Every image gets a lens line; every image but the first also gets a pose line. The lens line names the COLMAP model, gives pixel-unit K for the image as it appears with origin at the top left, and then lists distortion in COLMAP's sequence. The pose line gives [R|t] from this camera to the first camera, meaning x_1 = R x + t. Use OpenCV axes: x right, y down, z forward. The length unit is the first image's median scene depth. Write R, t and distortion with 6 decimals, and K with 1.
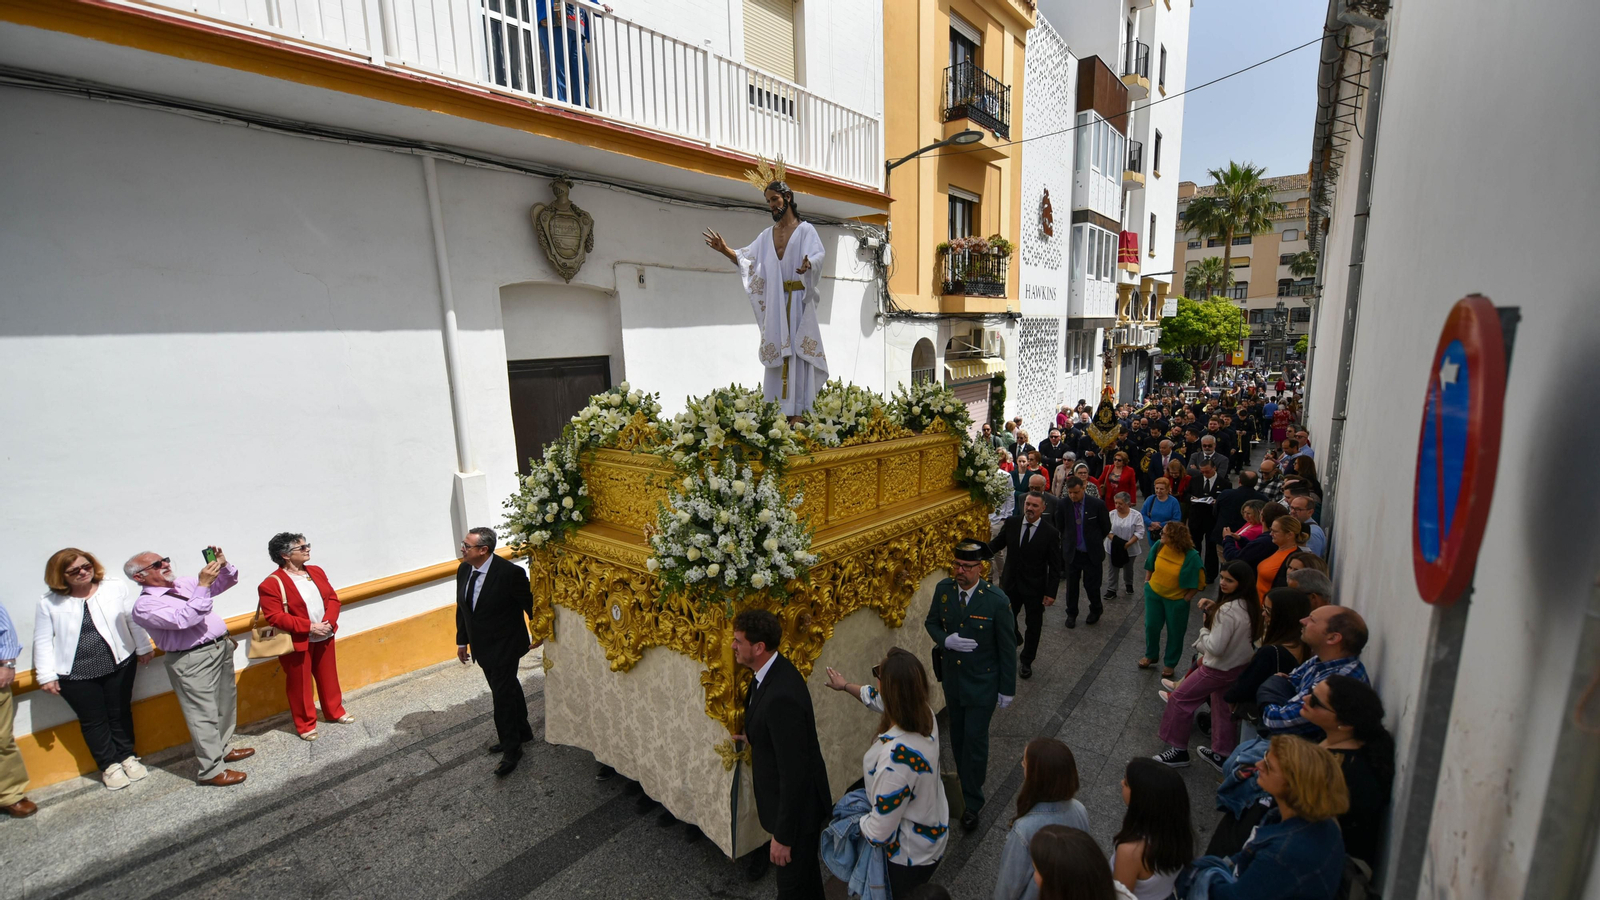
lens RADIAL K [[666.3, 0, 800.0], [0, 666.3, 450.0], [0, 0, 1]] dist [0.000127, -0.000019]
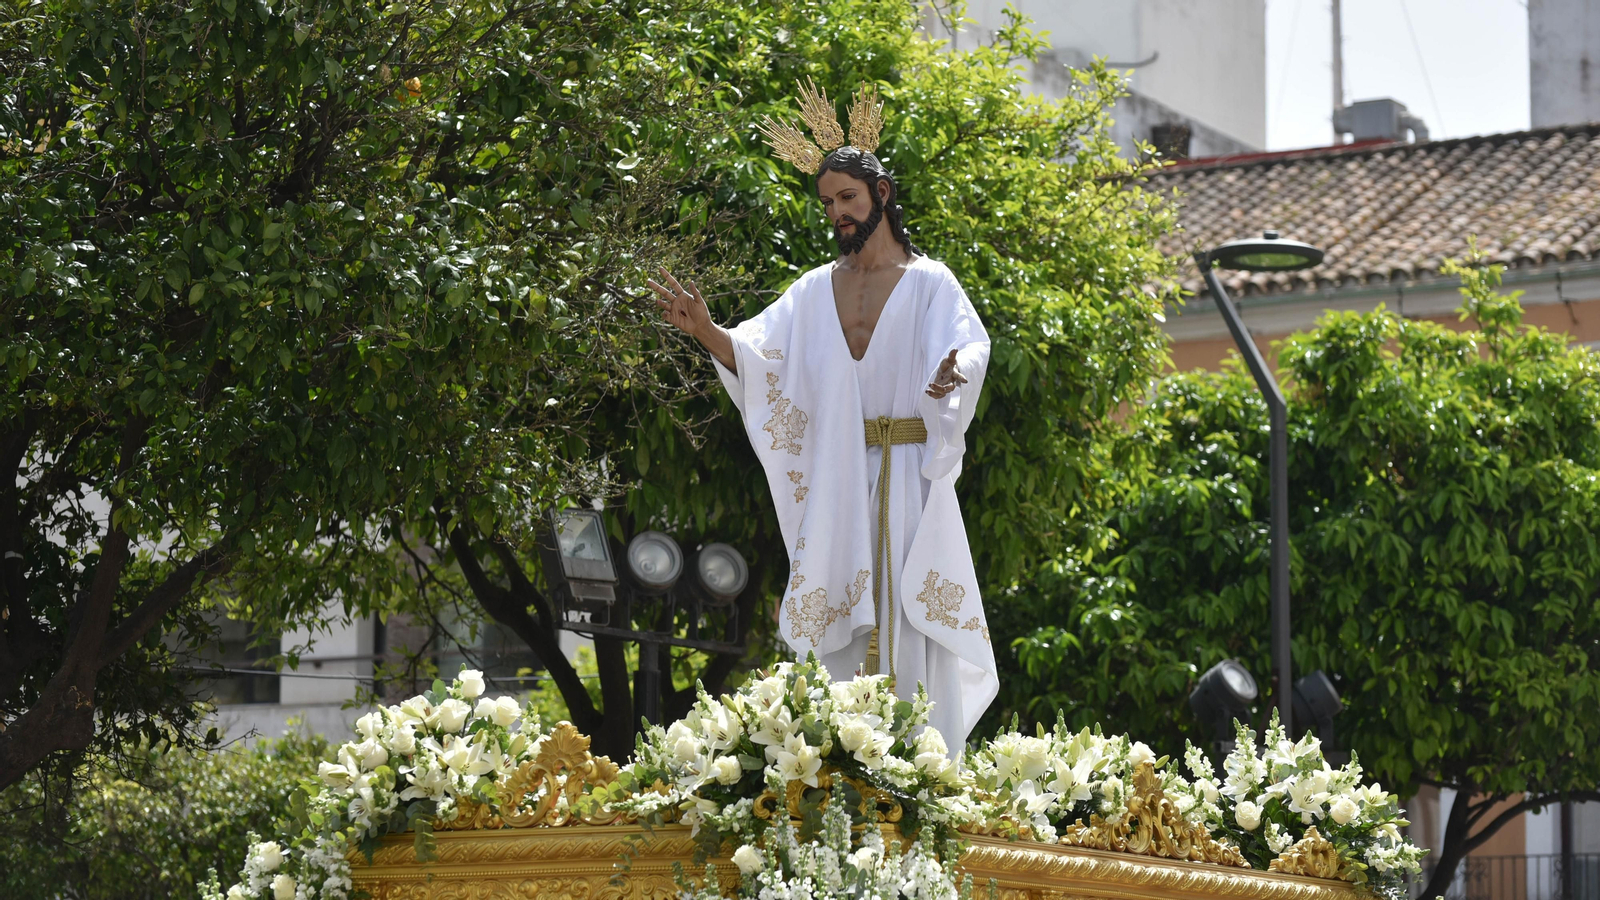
lens RADIAL K [[6042.7, 0, 800.0], [0, 6042.7, 450.0], [0, 0, 1]] dist [-0.117504, -2.046419]
pose [[0.992904, 0.021841, 0.116897, -0.500327], [0.008965, 0.966445, -0.256717, 0.669822], [-0.118581, 0.255944, 0.959391, -2.362554]]
